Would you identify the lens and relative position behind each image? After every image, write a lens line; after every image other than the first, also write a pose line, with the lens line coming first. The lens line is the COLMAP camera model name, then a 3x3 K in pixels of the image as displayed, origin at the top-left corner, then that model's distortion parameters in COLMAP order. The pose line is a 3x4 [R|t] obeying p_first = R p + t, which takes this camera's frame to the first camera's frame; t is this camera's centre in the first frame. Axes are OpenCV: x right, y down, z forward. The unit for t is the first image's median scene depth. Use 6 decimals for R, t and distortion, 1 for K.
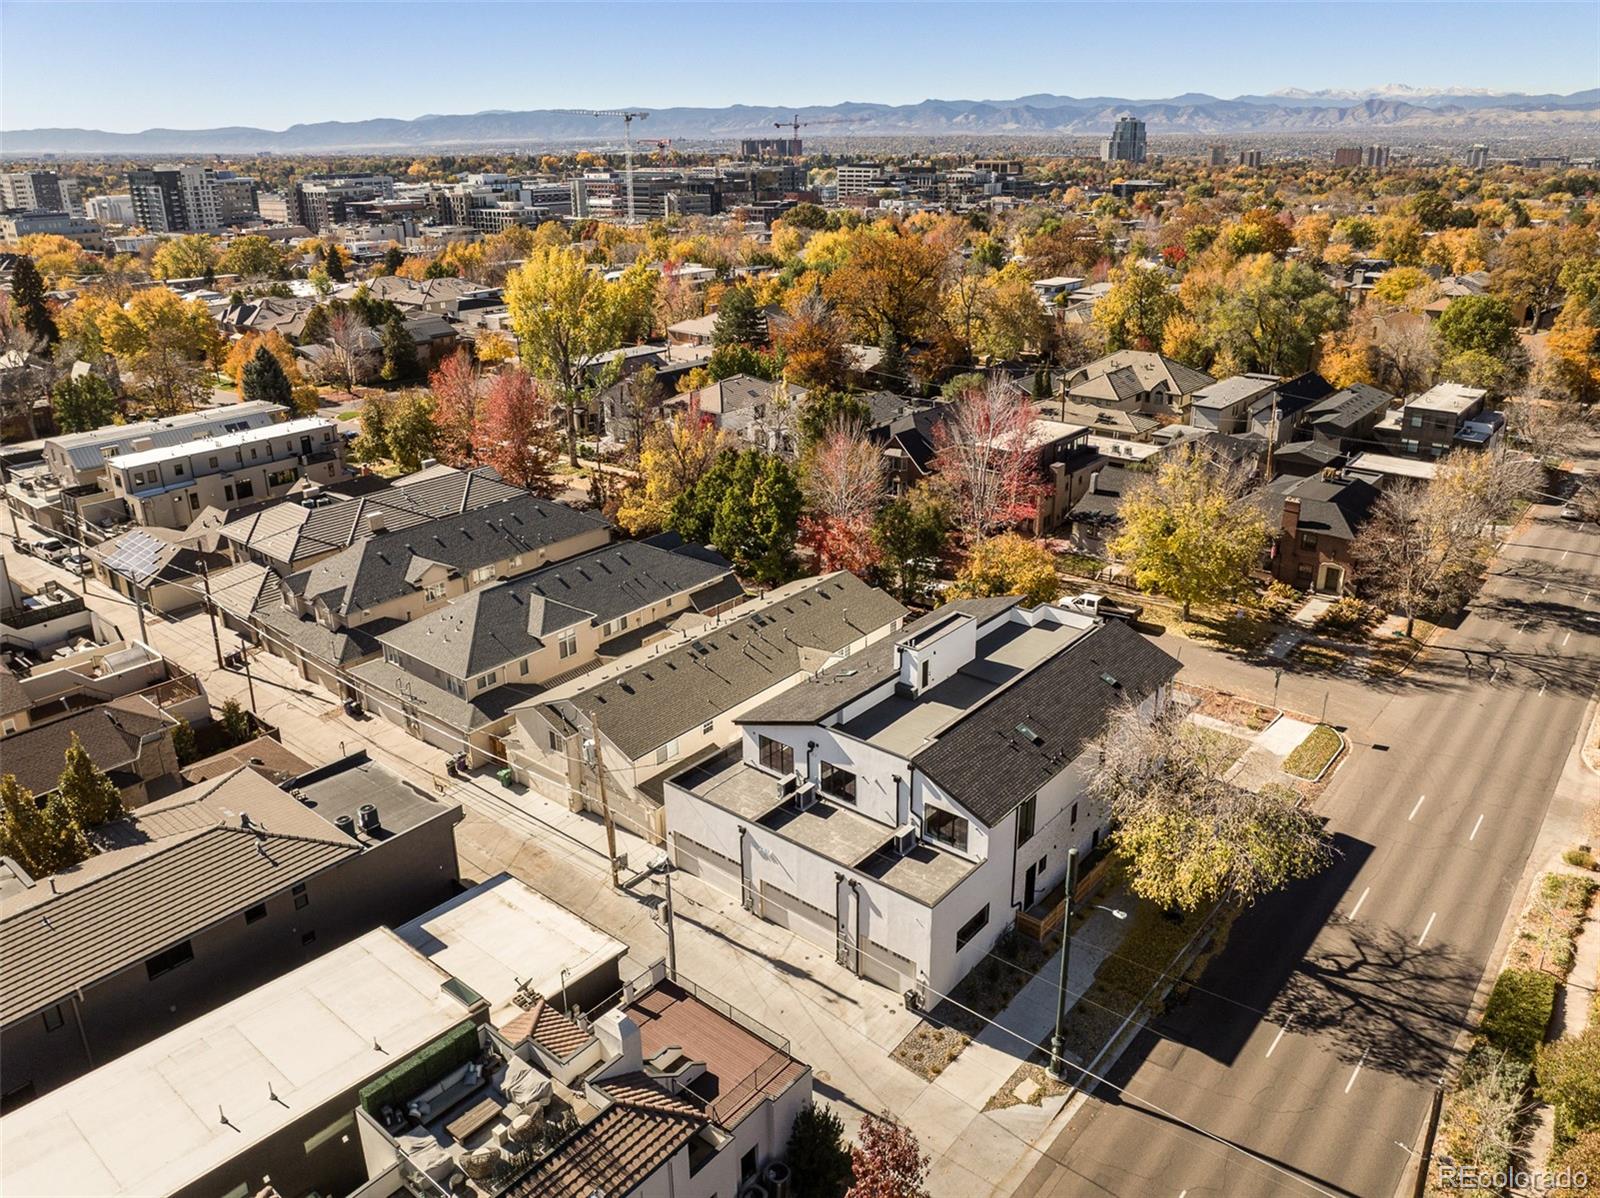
lens RADIAL K [[1134.6, 0, 805.1], [0, 1134.6, 594.9], [0, 0, 1]] dist [-0.032857, 0.000204]
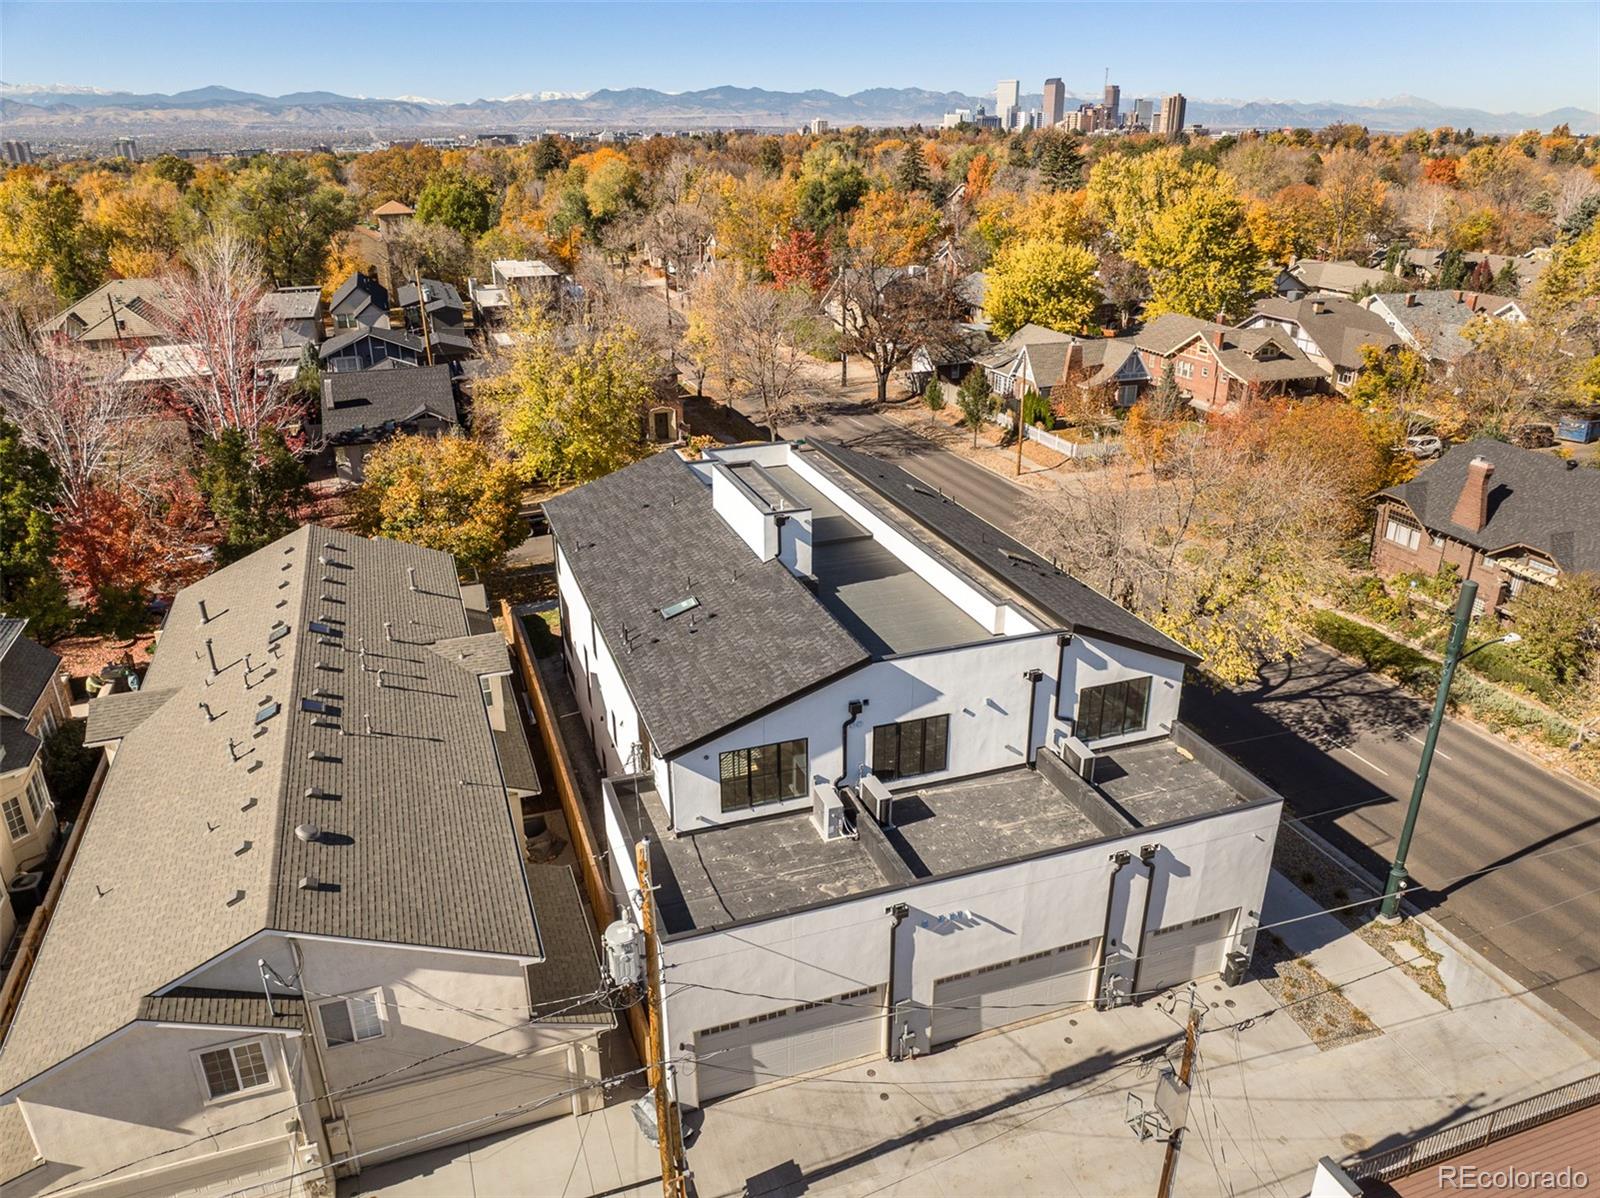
lens RADIAL K [[1134.6, 0, 801.5], [0, 1134.6, 605.0], [0, 0, 1]] dist [-0.032857, 0.000204]
pose [[0.513878, -0.329269, 0.792156, -0.427469], [0.320986, 0.930131, 0.178394, -0.011794], [-0.795549, 0.162598, 0.583665, 0.754732]]
